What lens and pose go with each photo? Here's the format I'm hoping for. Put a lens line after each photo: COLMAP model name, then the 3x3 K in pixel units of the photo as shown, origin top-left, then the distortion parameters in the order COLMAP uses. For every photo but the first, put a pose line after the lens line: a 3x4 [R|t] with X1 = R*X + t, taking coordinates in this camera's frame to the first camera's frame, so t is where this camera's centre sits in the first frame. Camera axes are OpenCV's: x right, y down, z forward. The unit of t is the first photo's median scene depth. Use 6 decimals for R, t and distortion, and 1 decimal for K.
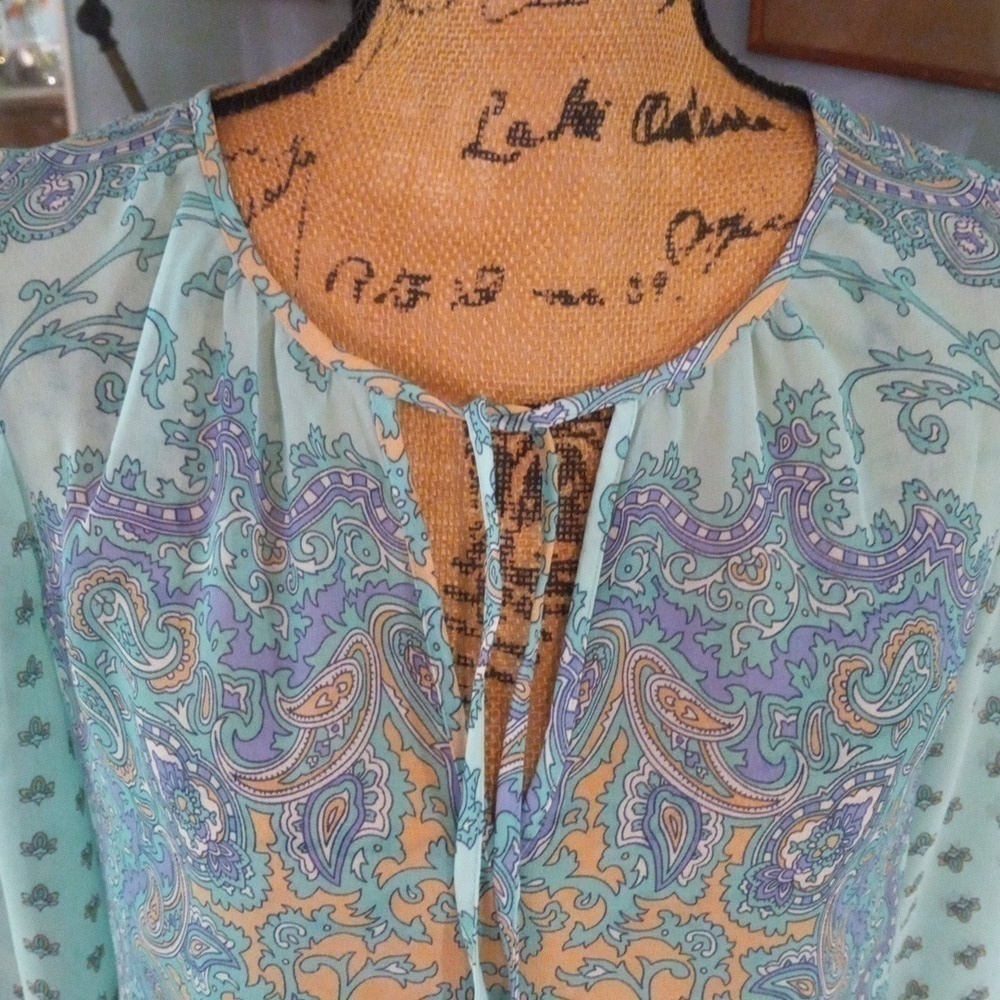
lens RADIAL K [[1421.3, 0, 500.0], [0, 1421.3, 500.0], [0, 0, 1]] dist [0.269952, -1.035770]
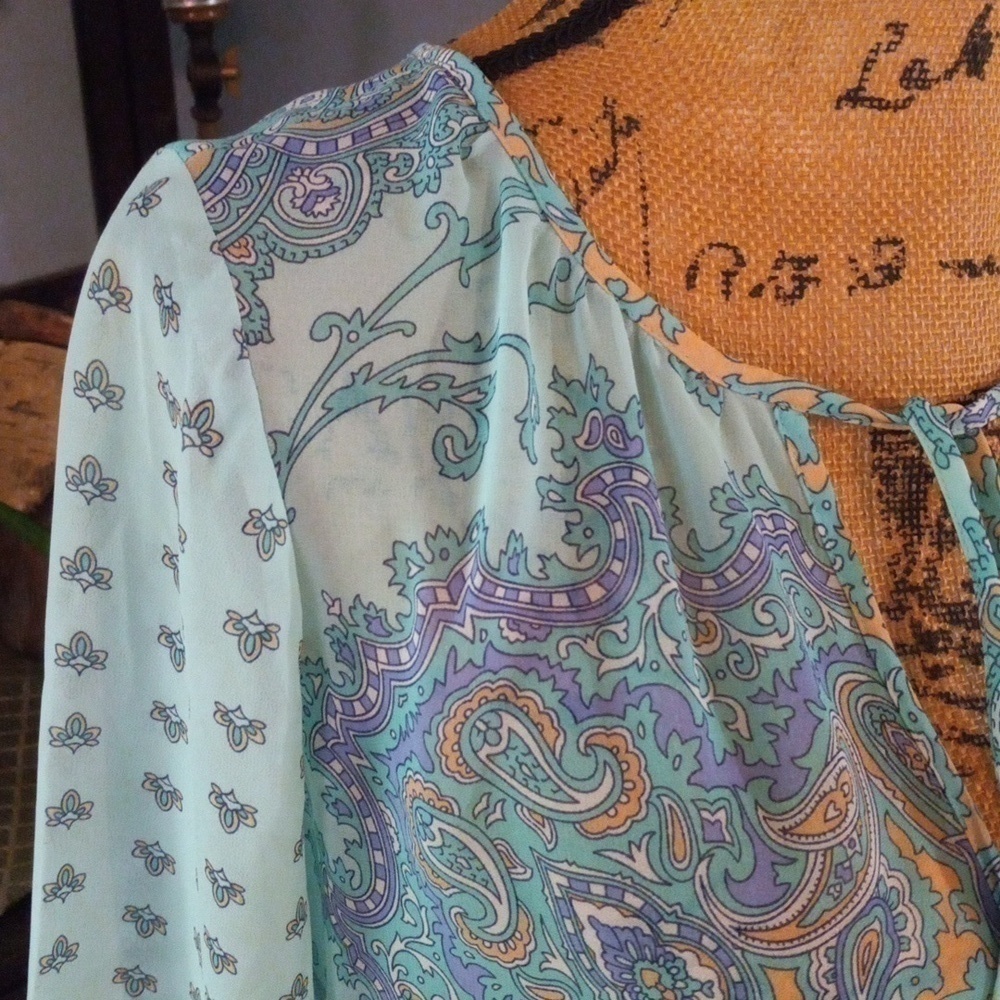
lens RADIAL K [[1421.3, 0, 500.0], [0, 1421.3, 500.0], [0, 0, 1]] dist [0.269952, -1.035770]
pose [[0.951878, -0.129773, 0.277647, -0.462257], [0.132495, 0.991143, 0.009021, -0.053318], [-0.276358, 0.028200, 0.960641, 0.283433]]
